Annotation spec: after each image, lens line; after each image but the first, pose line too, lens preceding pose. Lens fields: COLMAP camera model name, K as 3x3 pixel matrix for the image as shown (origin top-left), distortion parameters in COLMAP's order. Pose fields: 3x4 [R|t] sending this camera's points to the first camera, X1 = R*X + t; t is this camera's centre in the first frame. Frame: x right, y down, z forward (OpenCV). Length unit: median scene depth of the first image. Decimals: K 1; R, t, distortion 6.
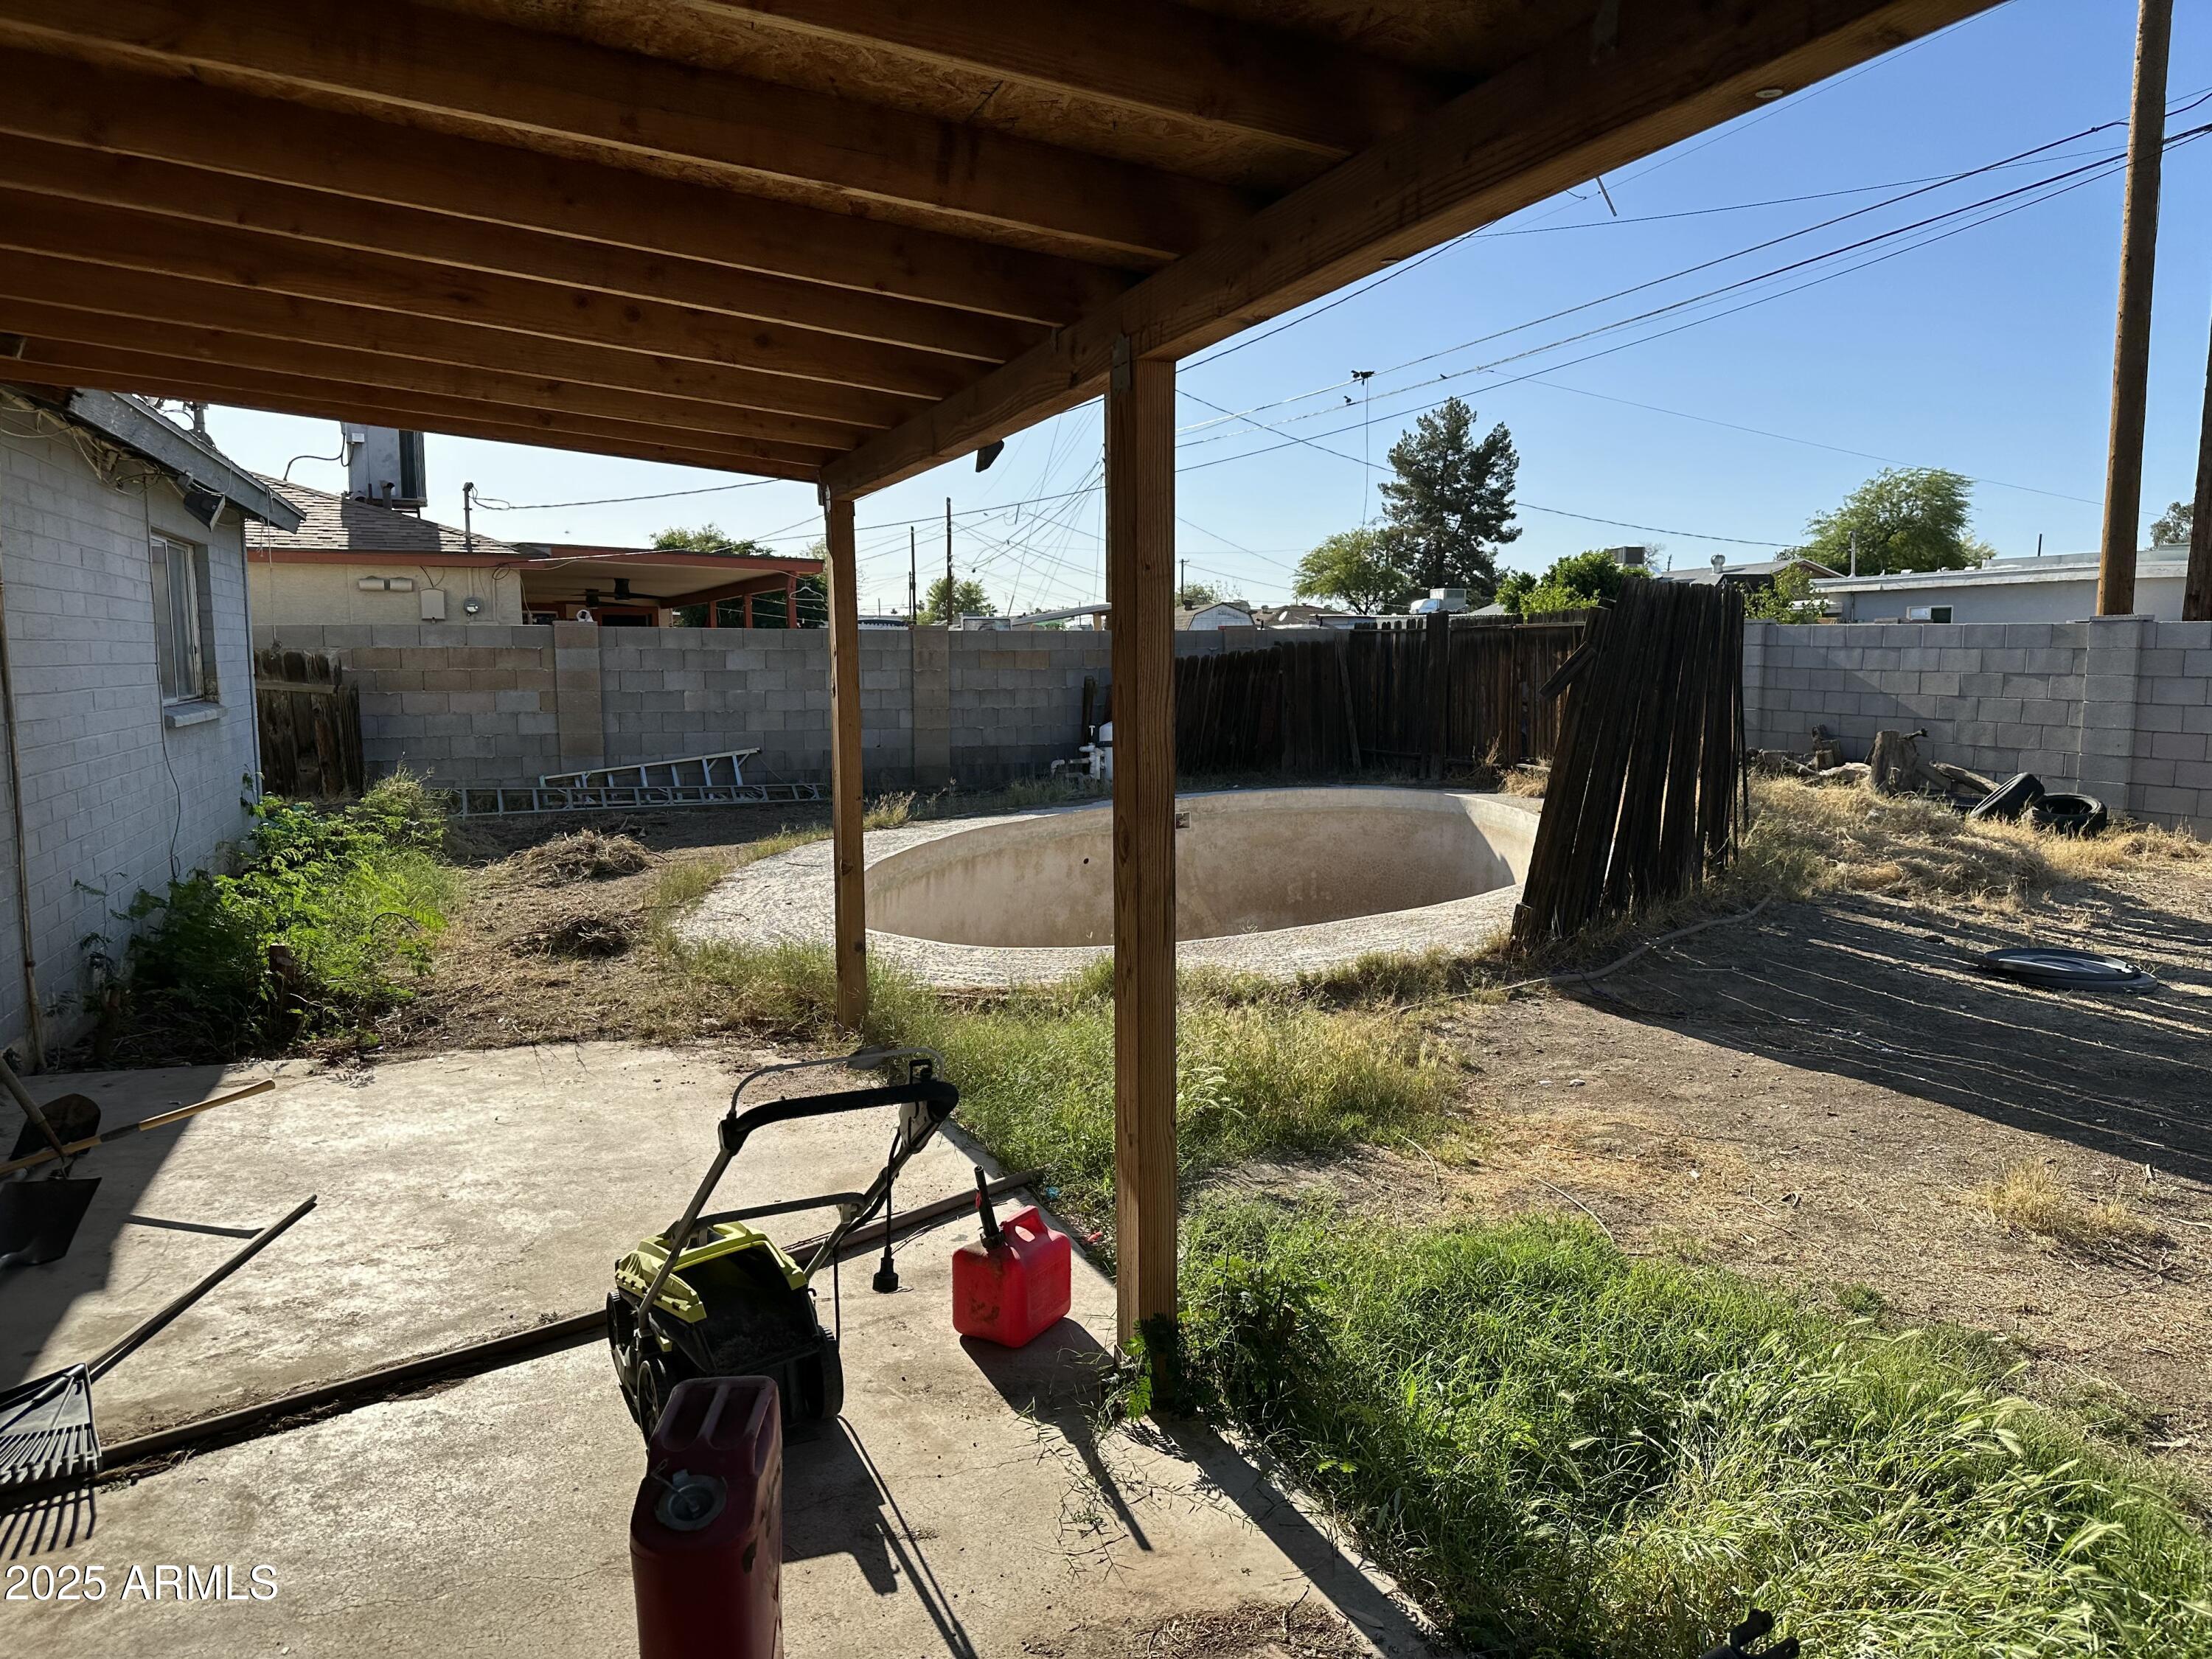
lens RADIAL K [[1557.8, 0, 1107.1], [0, 1557.8, 832.4], [0, 0, 1]] dist [0.002134, -0.004071]
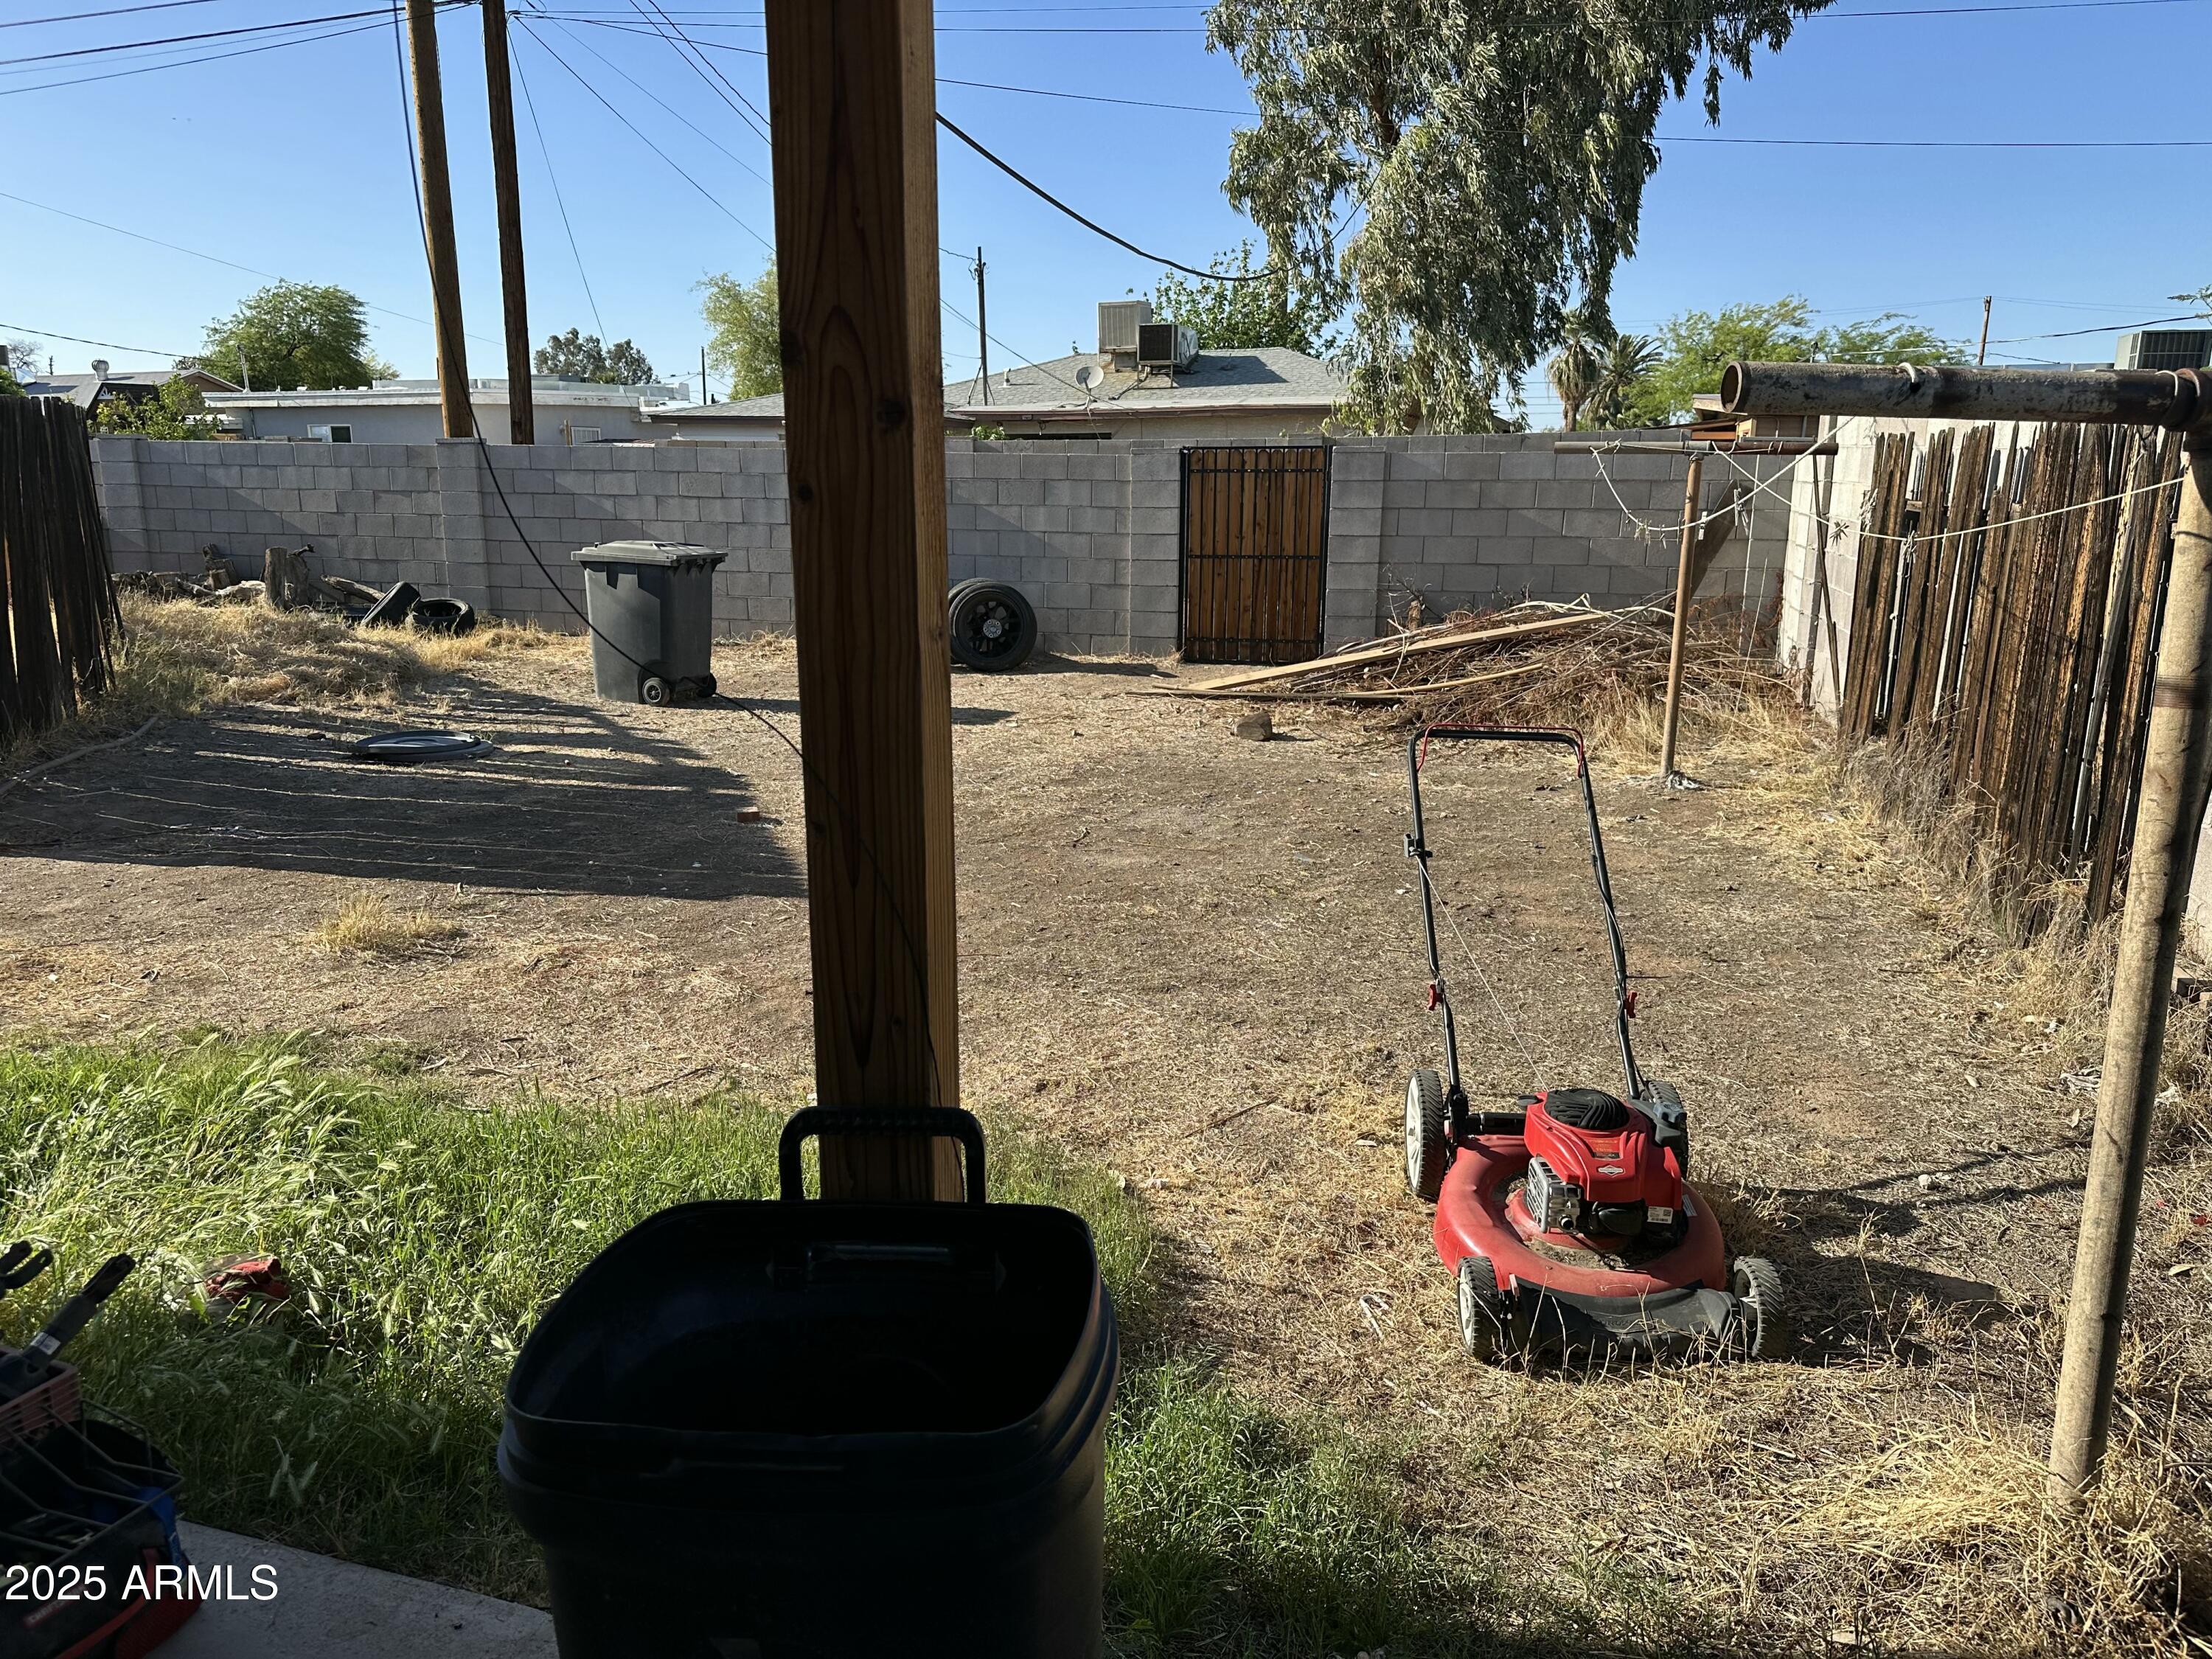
lens RADIAL K [[1557.8, 0, 1101.7], [0, 1557.8, 834.0], [0, 0, 1]] dist [0.002134, -0.004071]
pose [[0.612275, -0.174378, 0.771175, 0.009361], [0.085415, 0.984255, 0.154745, 0.011894], [-0.786017, -0.028876, 0.617530, -0.102518]]
